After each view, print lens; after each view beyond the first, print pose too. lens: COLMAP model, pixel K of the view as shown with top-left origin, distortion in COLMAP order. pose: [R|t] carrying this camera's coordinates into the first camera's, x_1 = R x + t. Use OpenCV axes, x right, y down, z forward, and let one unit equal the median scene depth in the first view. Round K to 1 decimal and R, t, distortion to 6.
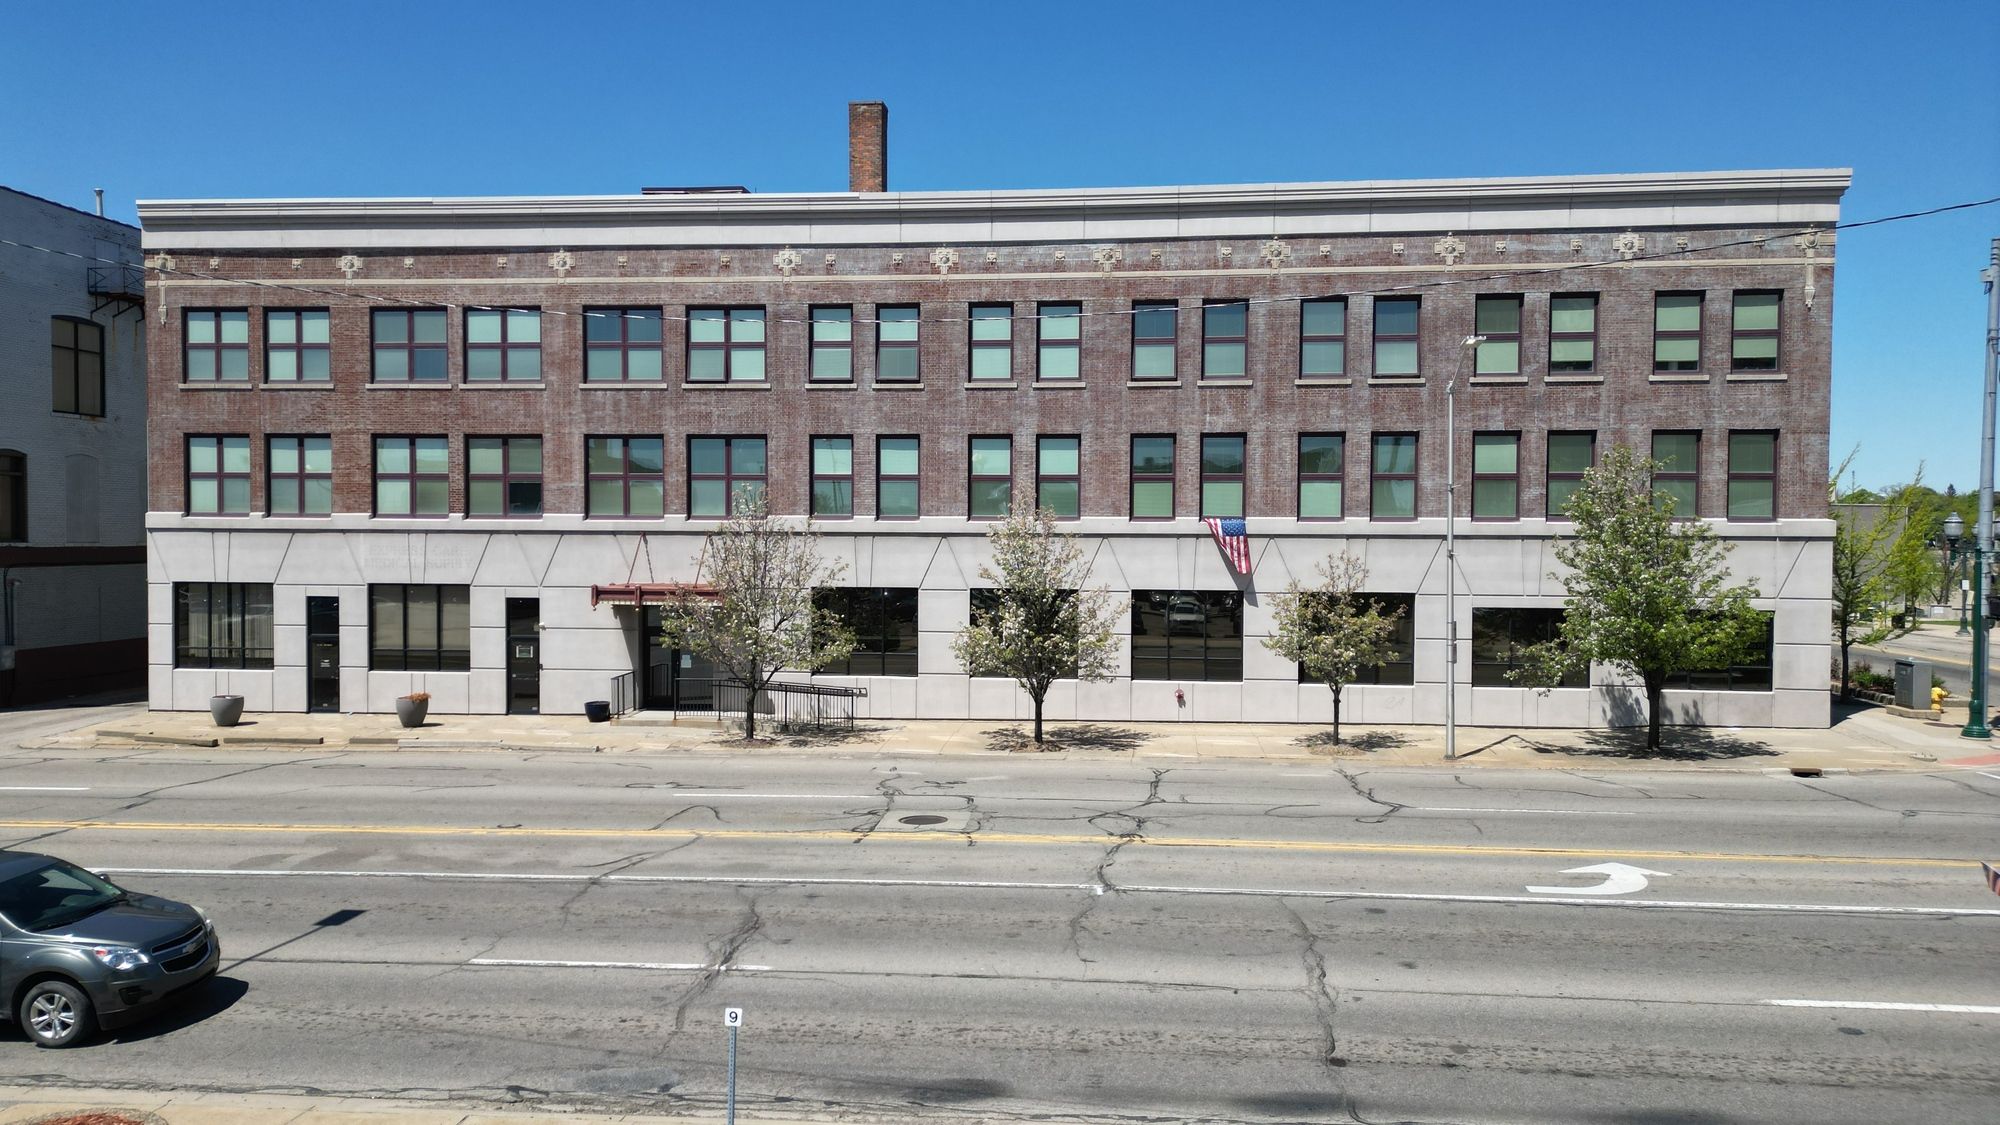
lens RADIAL K [[1393.1, 0, 997.5], [0, 1393.1, 564.8], [0, 0, 1]] dist [0.087367, -0.089638]
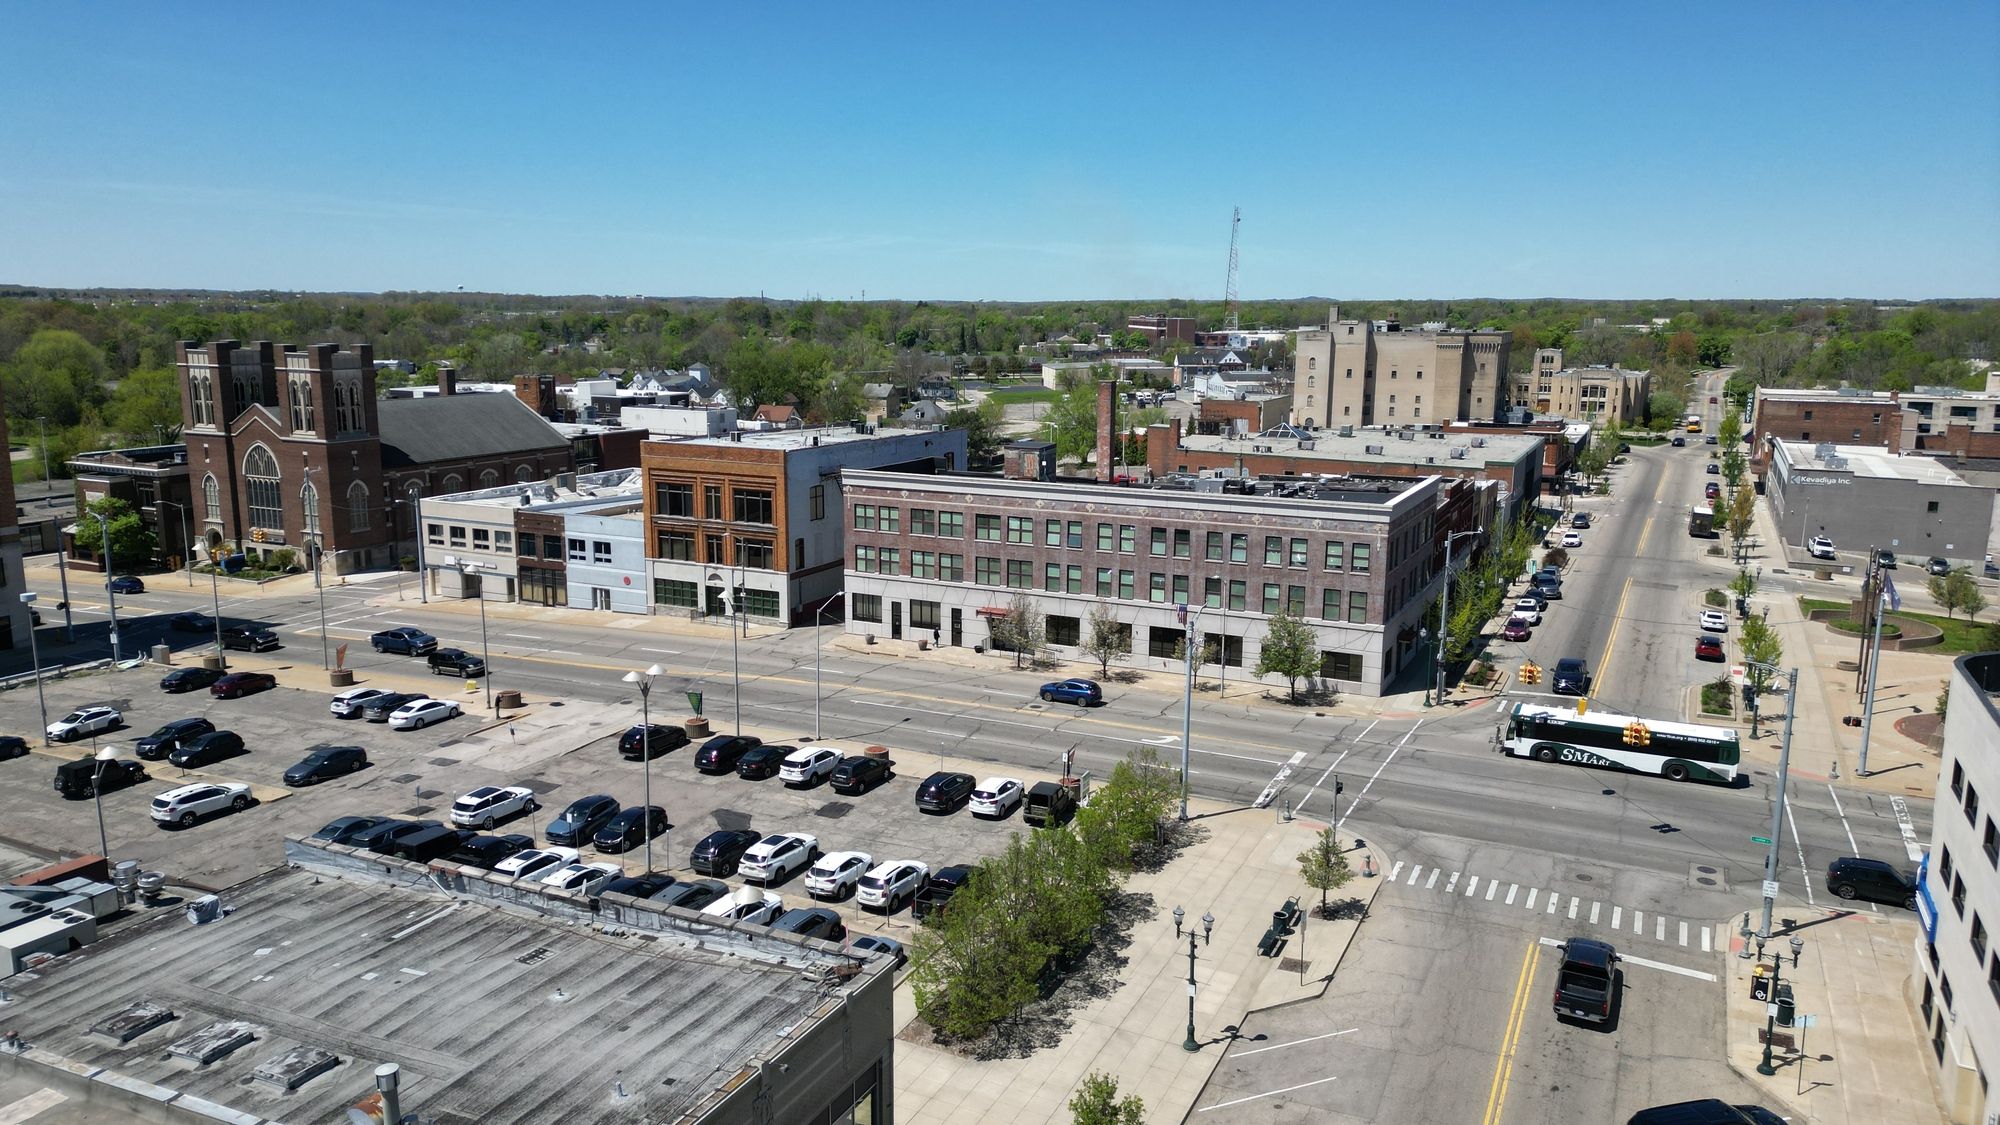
lens RADIAL K [[1393.1, 0, 973.2], [0, 1393.1, 572.7], [0, 0, 1]] dist [0.087367, -0.089638]
pose [[0.930905, 0.067441, -0.358981, 0.788296], [-0.007227, 0.986015, 0.166500, -0.570484], [0.365190, -0.152401, 0.918374, -1.773380]]
